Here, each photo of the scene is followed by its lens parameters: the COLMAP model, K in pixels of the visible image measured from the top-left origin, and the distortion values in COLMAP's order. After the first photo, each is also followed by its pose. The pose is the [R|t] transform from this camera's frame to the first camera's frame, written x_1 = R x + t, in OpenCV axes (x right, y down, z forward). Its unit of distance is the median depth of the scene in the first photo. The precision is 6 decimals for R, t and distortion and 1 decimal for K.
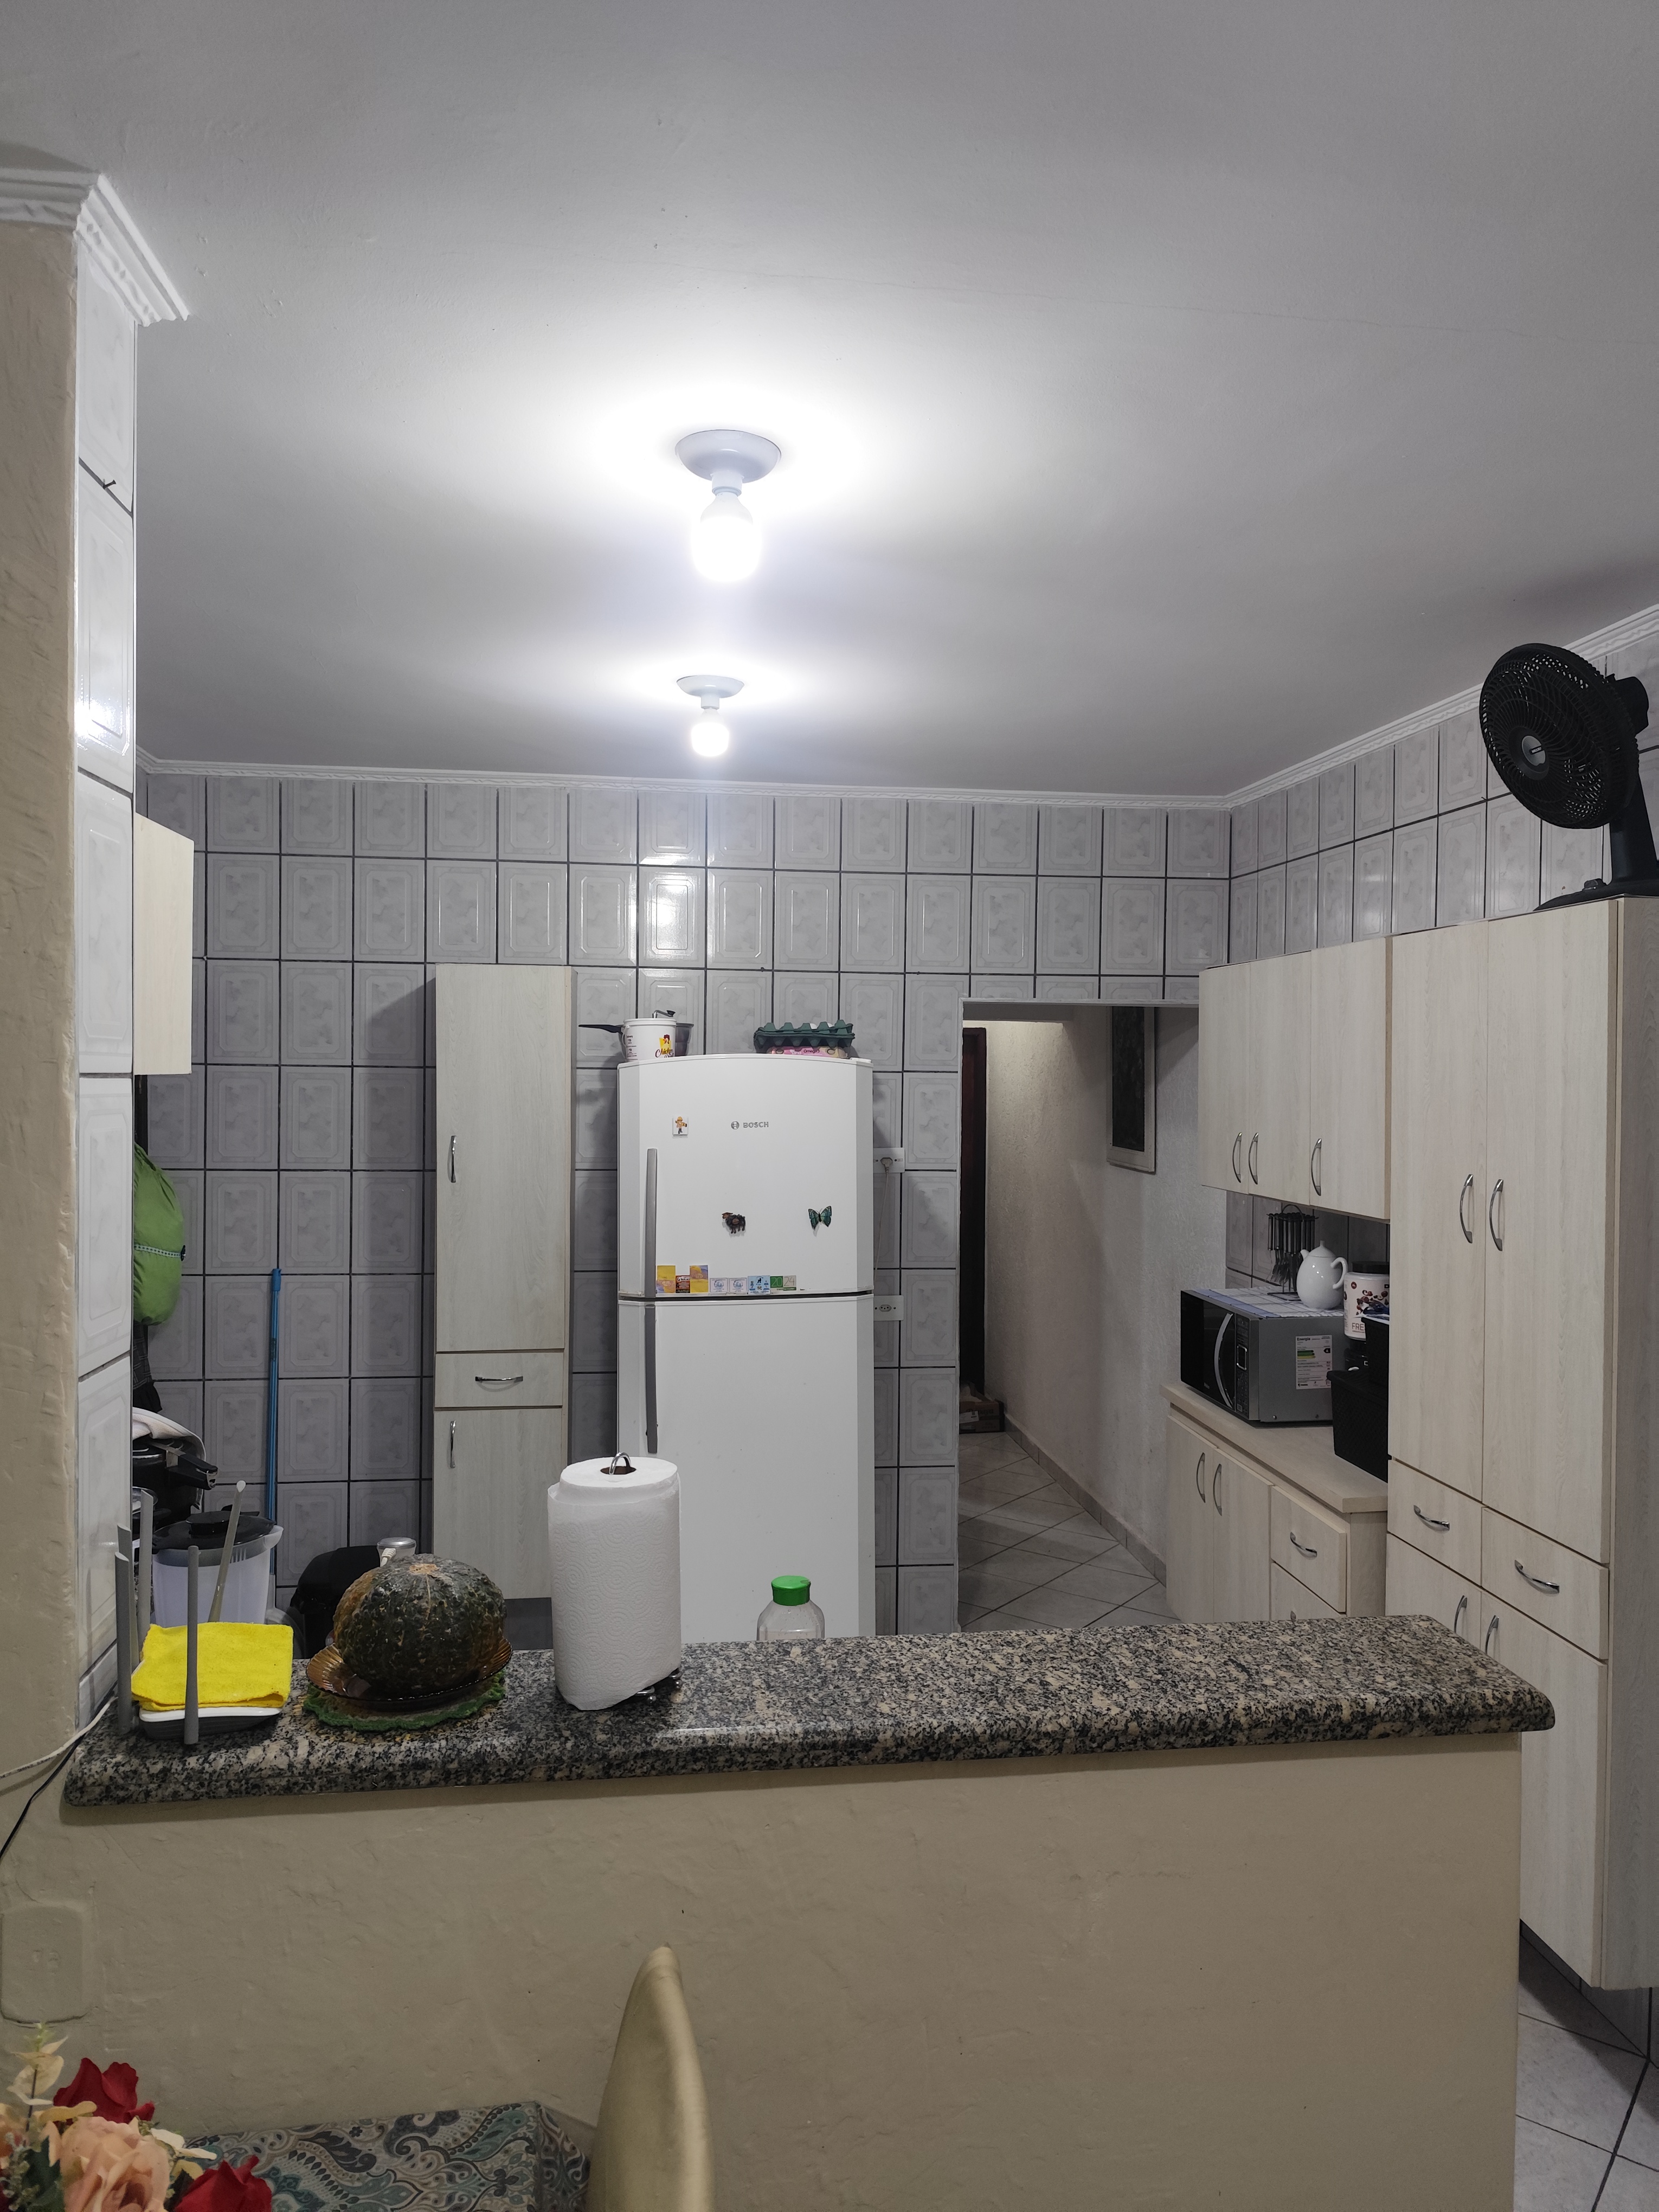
lens RADIAL K [[1515.4, 0, 837.1], [0, 1515.4, 1100.9], [0, 0, 1]] dist [0.026915, -0.016735]
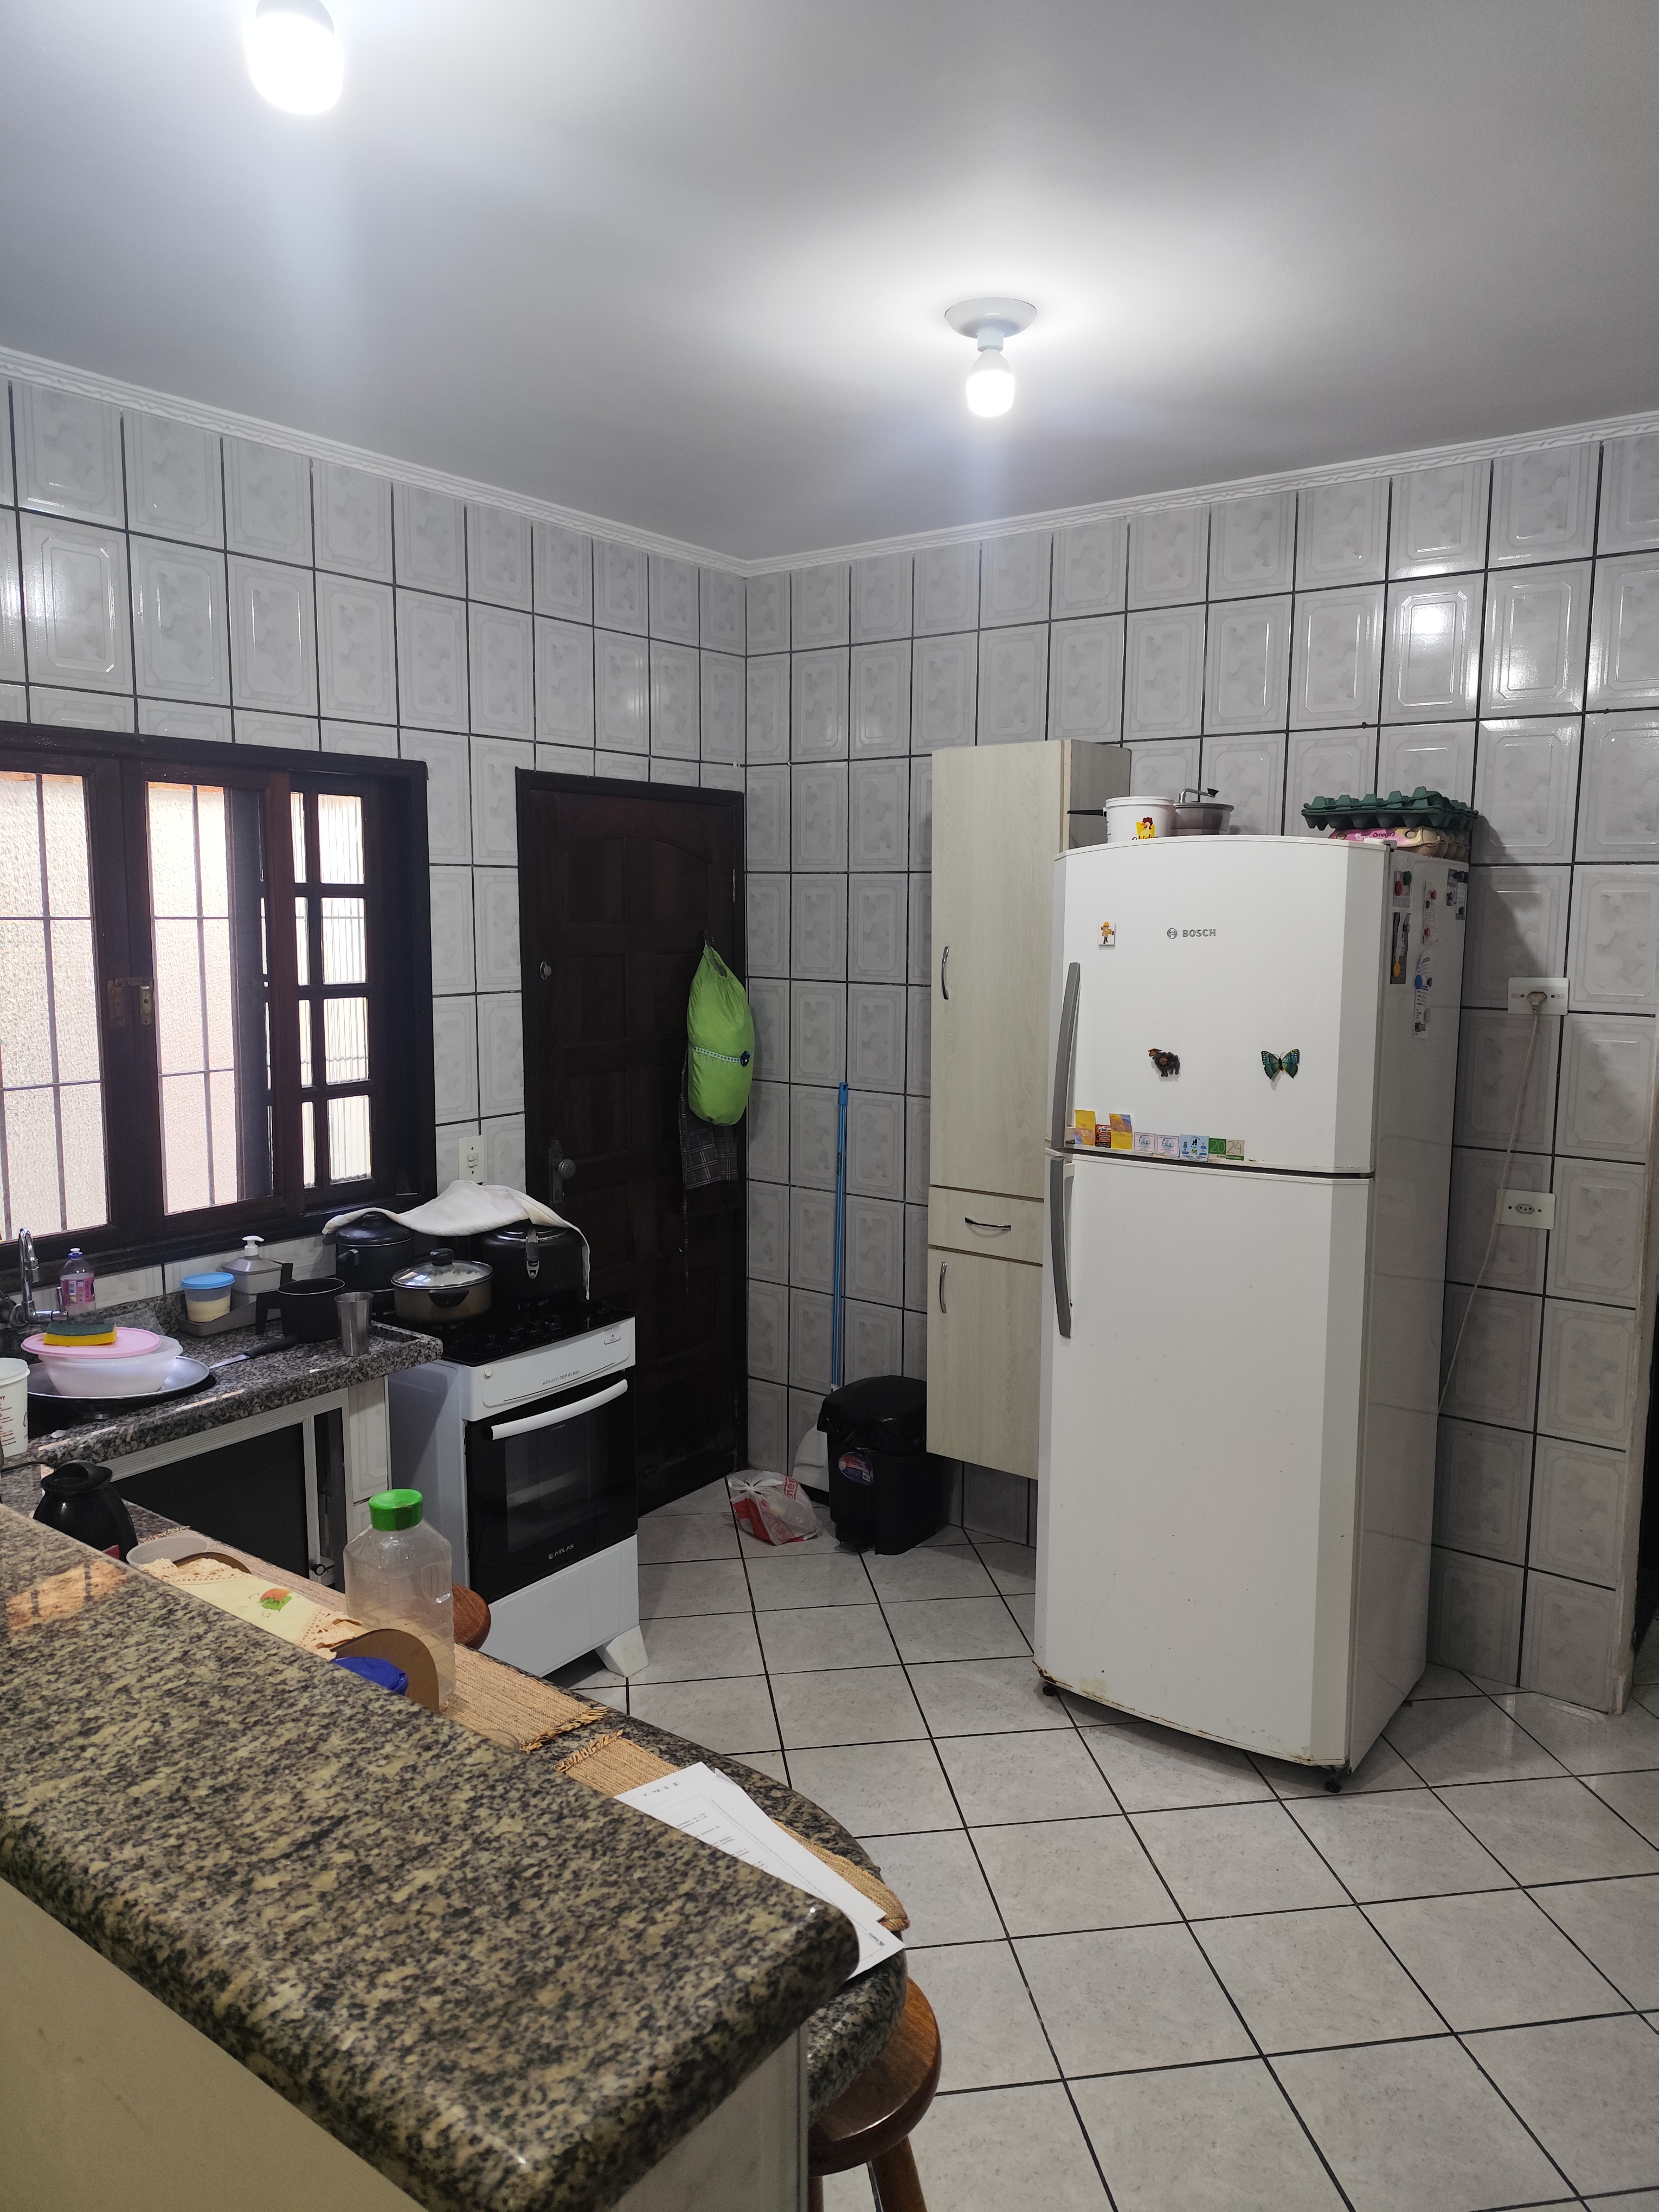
lens RADIAL K [[1515.4, 0, 825.9], [0, 1515.4, 1100.5], [0, 0, 1]] dist [0.026915, -0.016735]
pose [[0.714558, 0.084014, -0.694513, 0.337708], [-0.012000, 0.994088, 0.107908, 0.018694], [0.699473, -0.068772, 0.711342, 0.333201]]
